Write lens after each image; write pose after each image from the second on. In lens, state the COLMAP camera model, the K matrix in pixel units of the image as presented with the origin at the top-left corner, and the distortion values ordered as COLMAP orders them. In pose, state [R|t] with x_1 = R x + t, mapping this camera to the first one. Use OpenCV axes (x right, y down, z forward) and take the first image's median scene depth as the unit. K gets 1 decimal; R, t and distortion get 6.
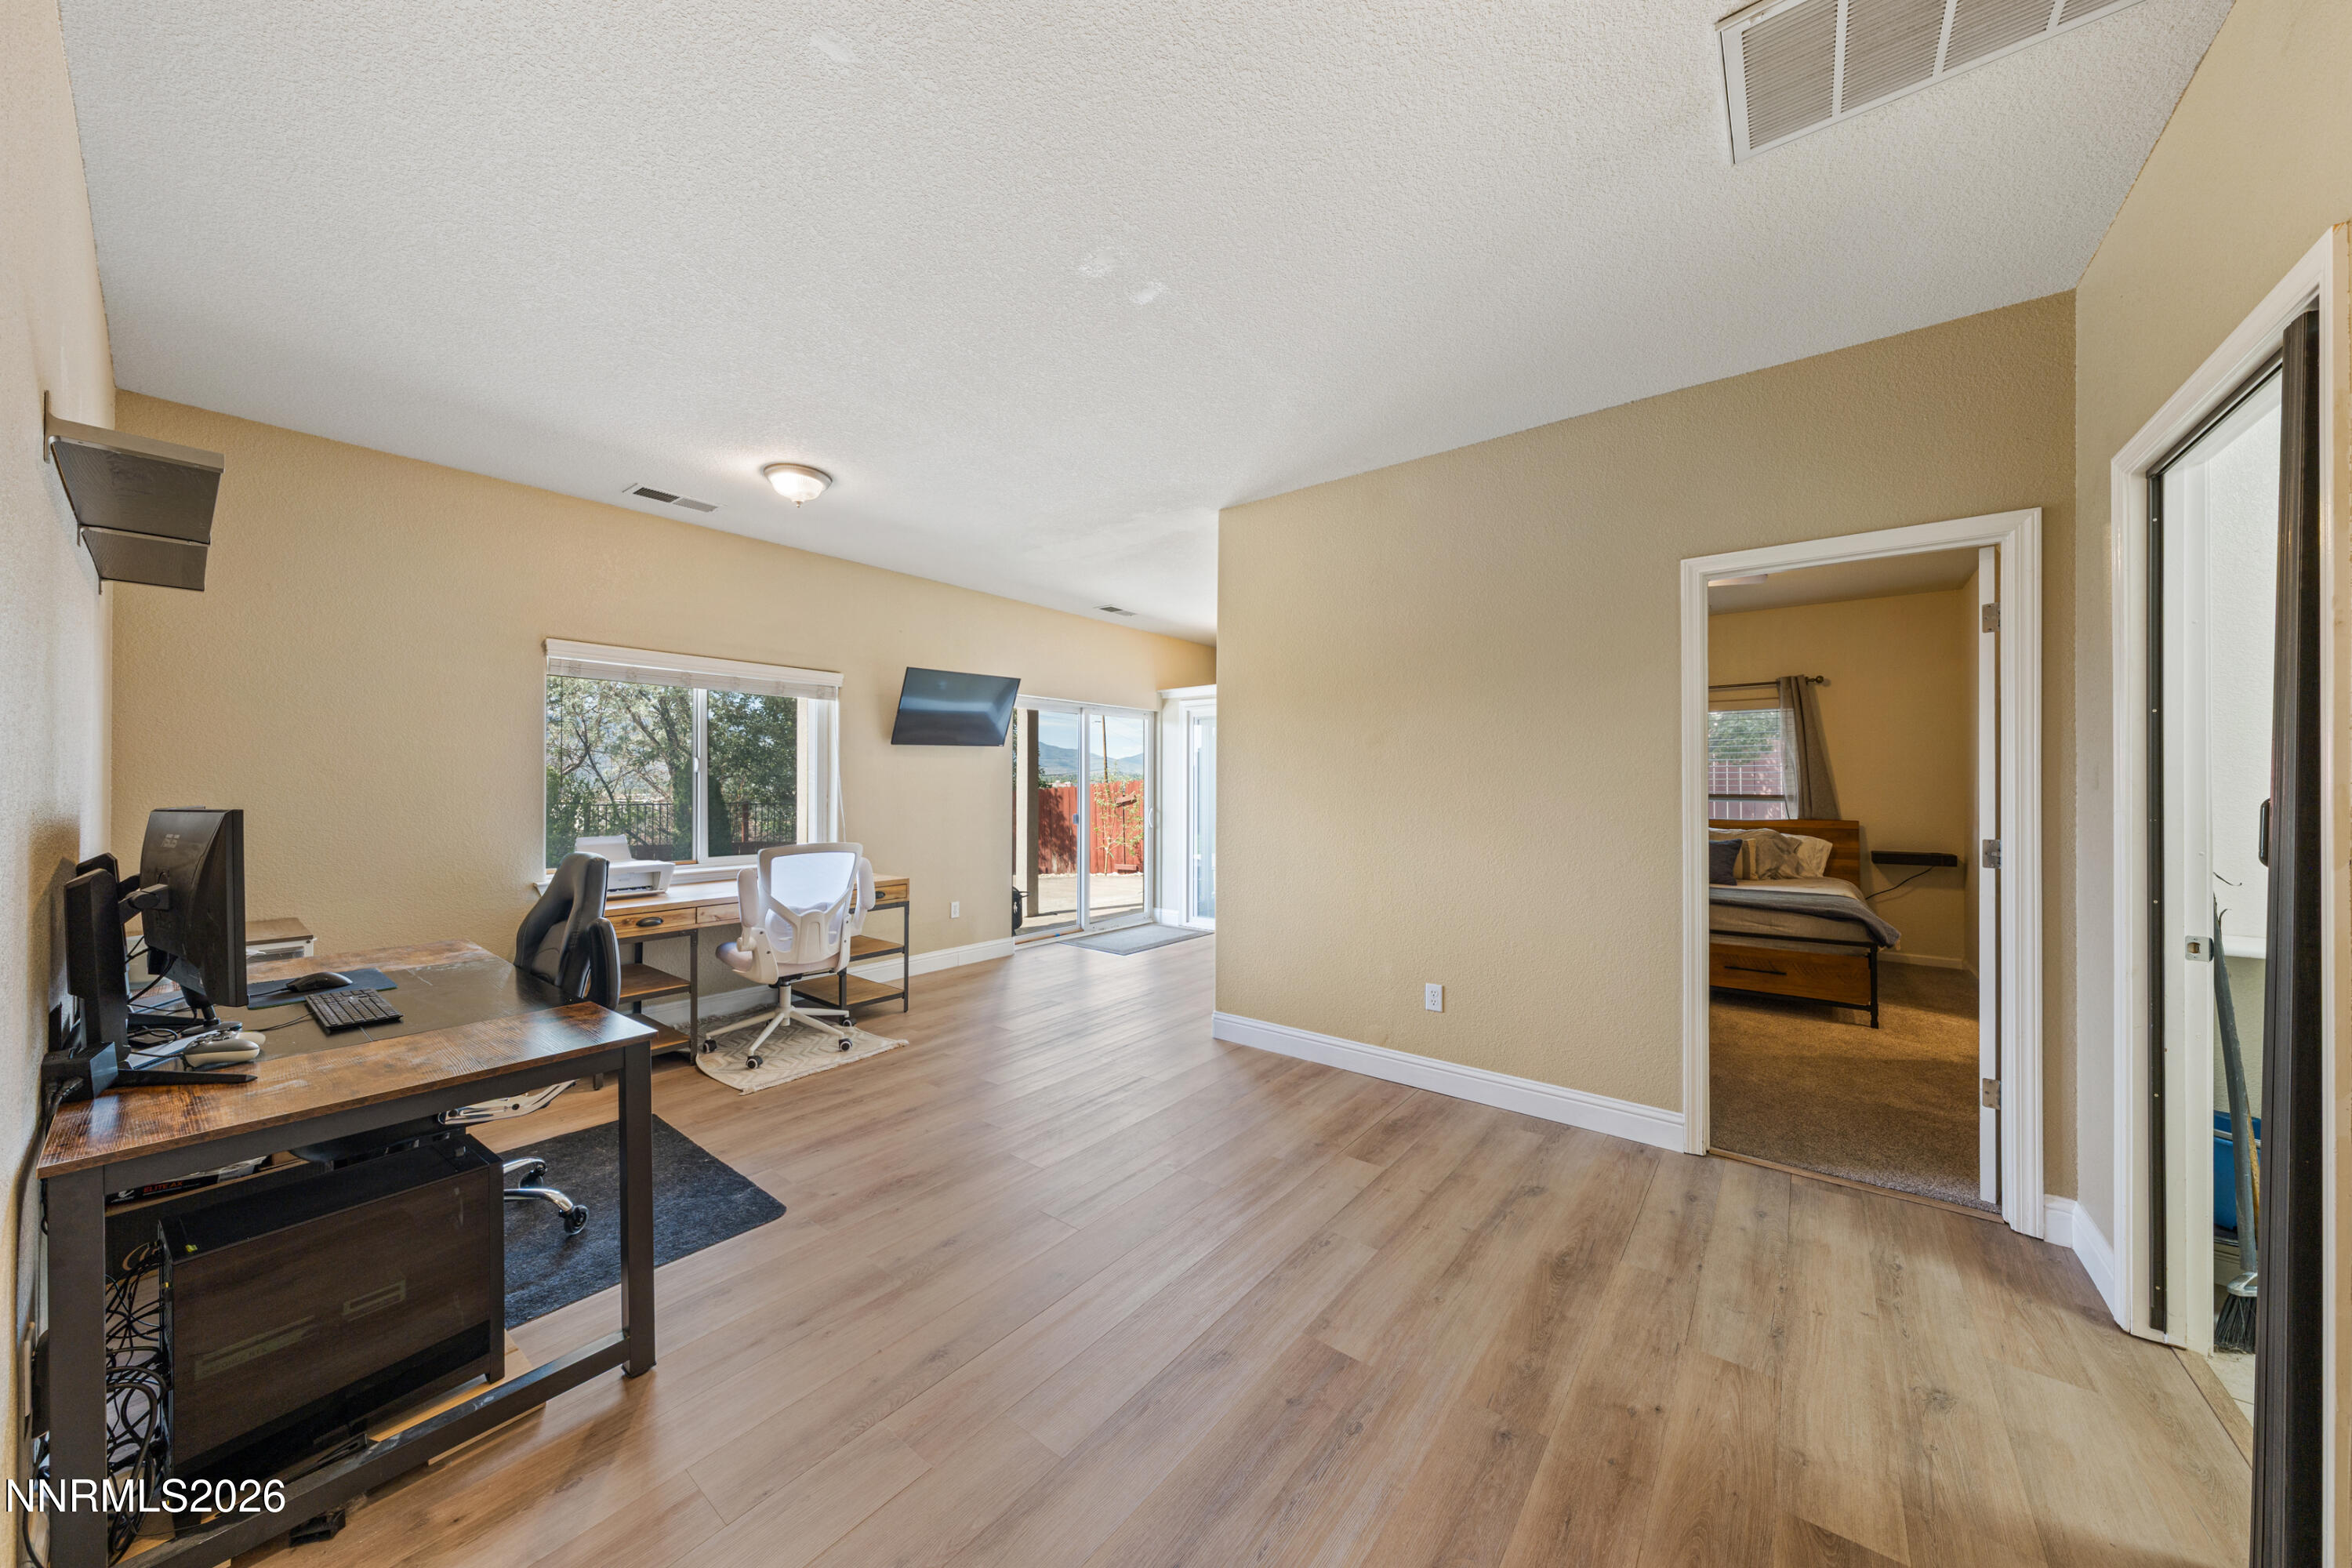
lens RADIAL K [[799.4, 0, 1171.3], [0, 799.4, 784.6], [0, 0, 1]] dist [-0.000365, -0.000001]
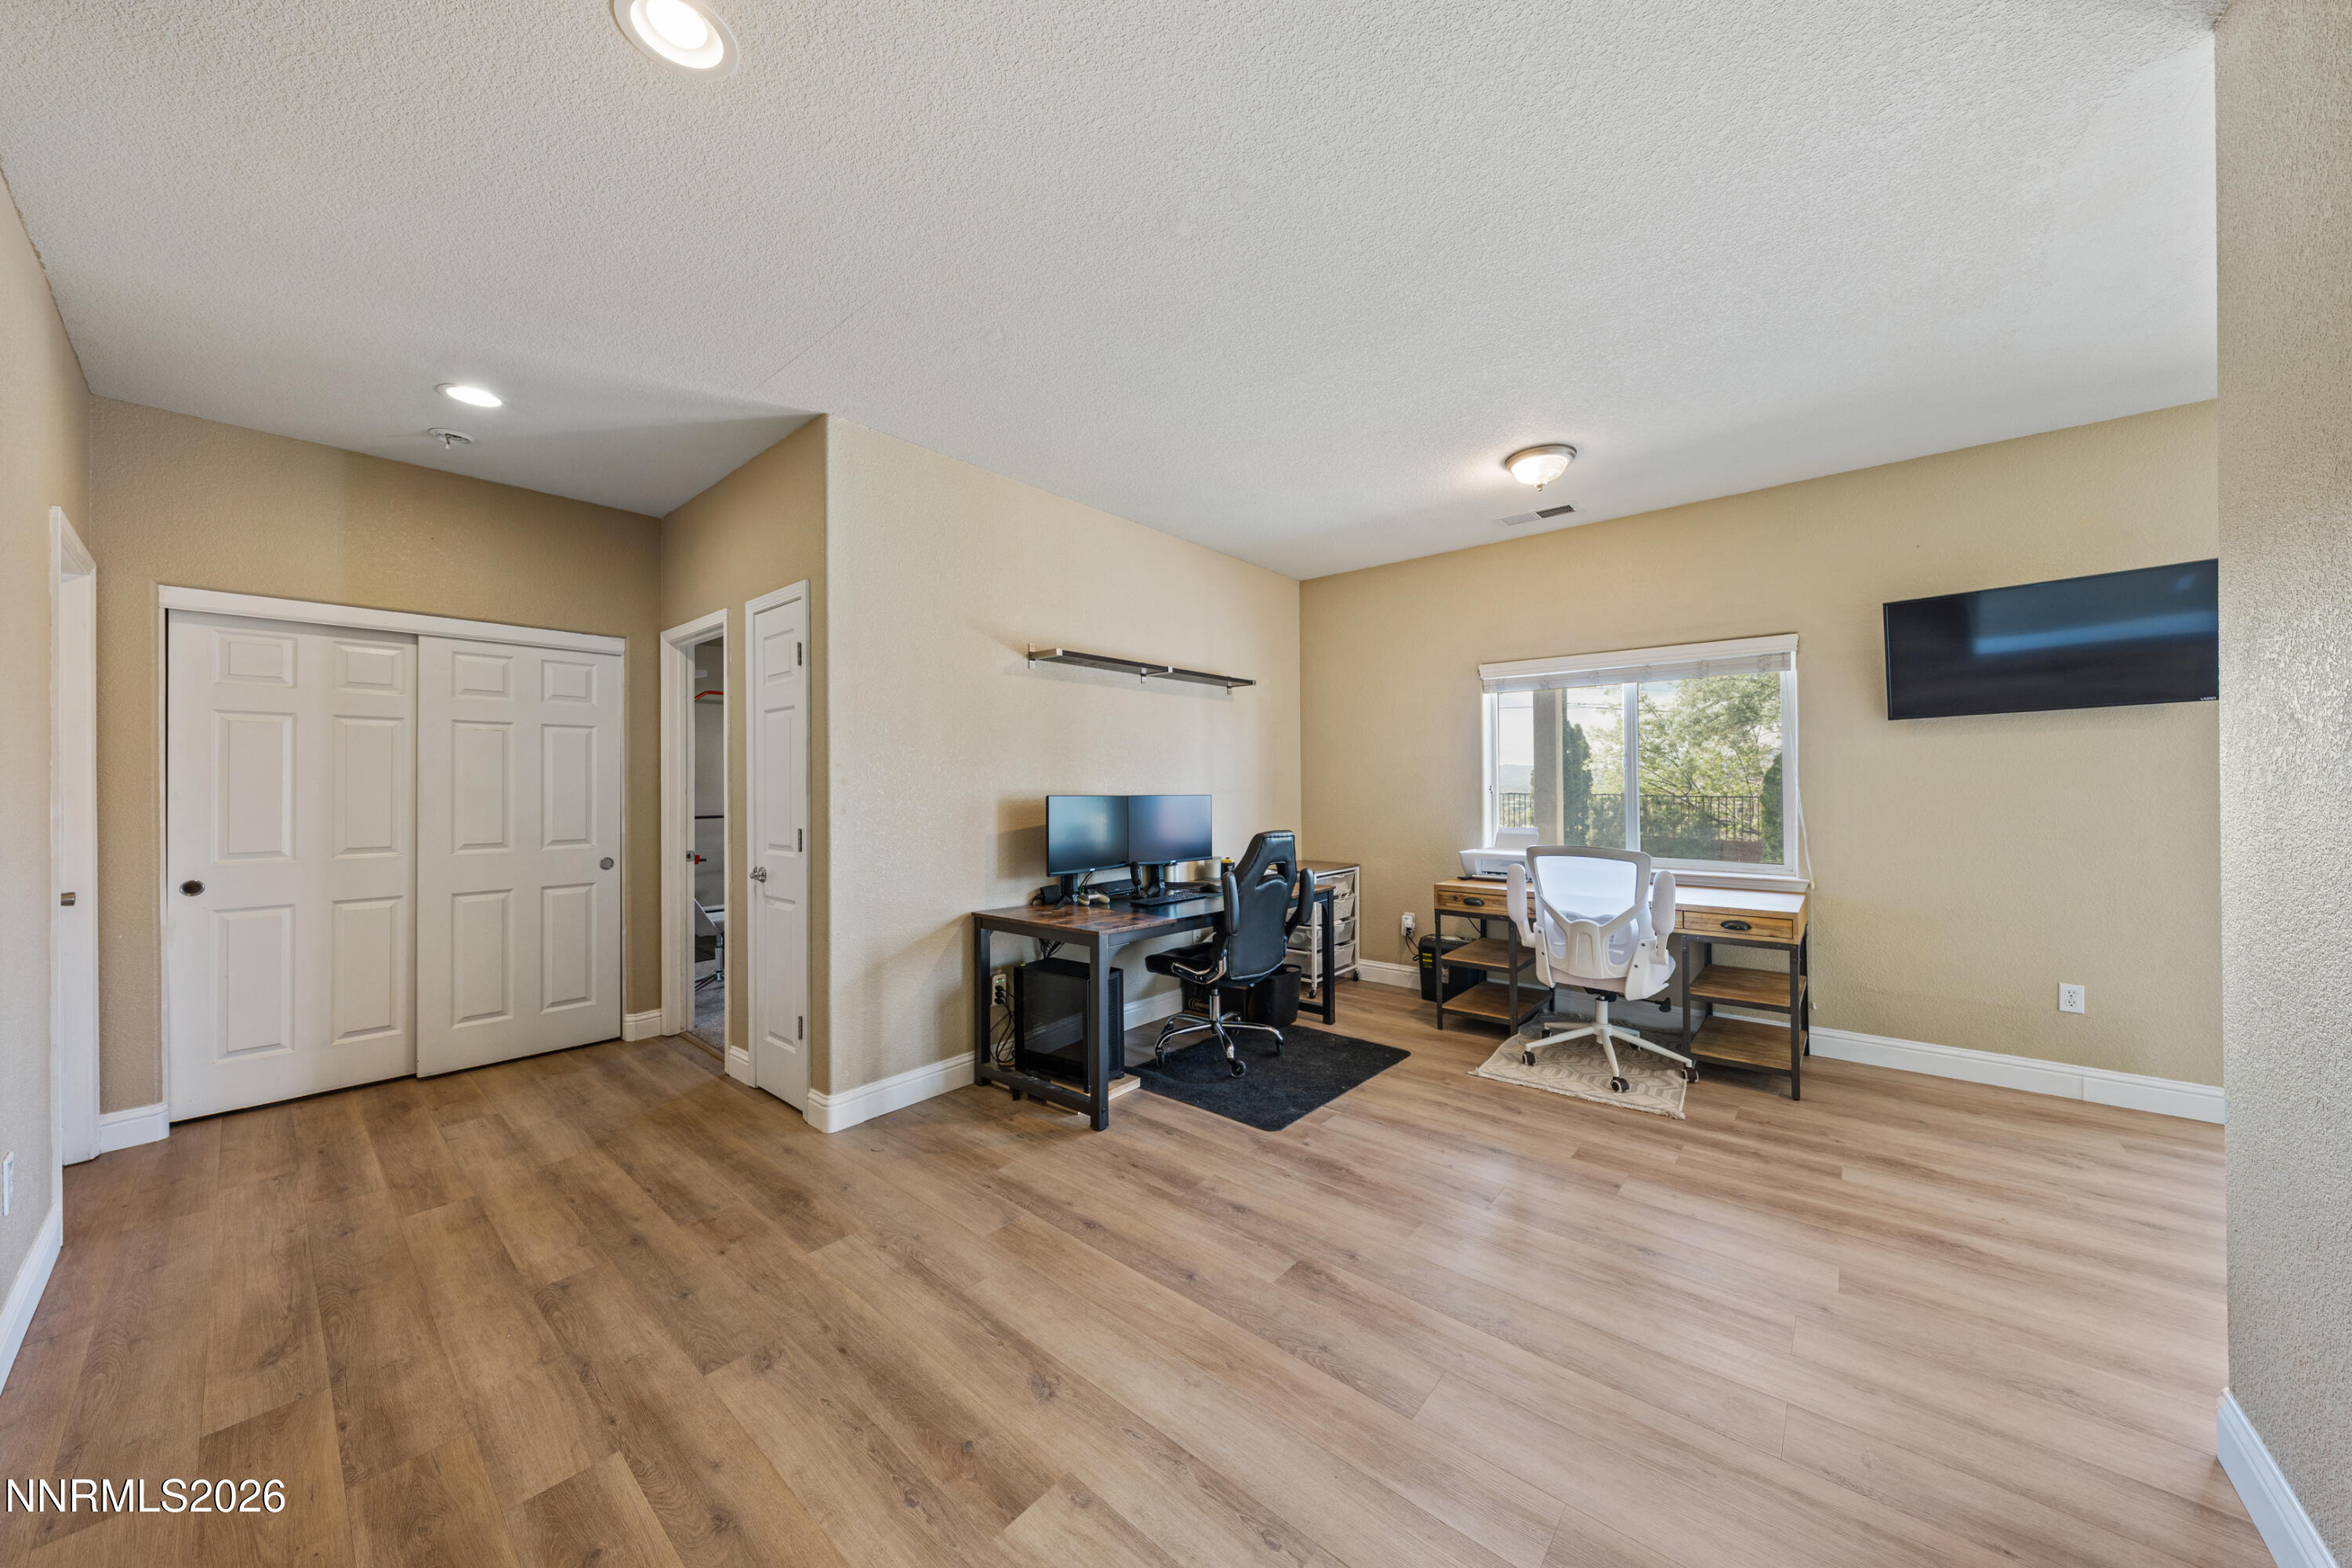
lens RADIAL K [[799.4, 0, 1173.9], [0, 799.4, 784.8], [0, 0, 1]] dist [-0.000365, -0.000001]
pose [[-0.038268, -0.001841, -0.999266, 0.517456], [0.007361, 0.999971, -0.002124, 0.002246], [0.999240, -0.007437, -0.038253, 0.617092]]
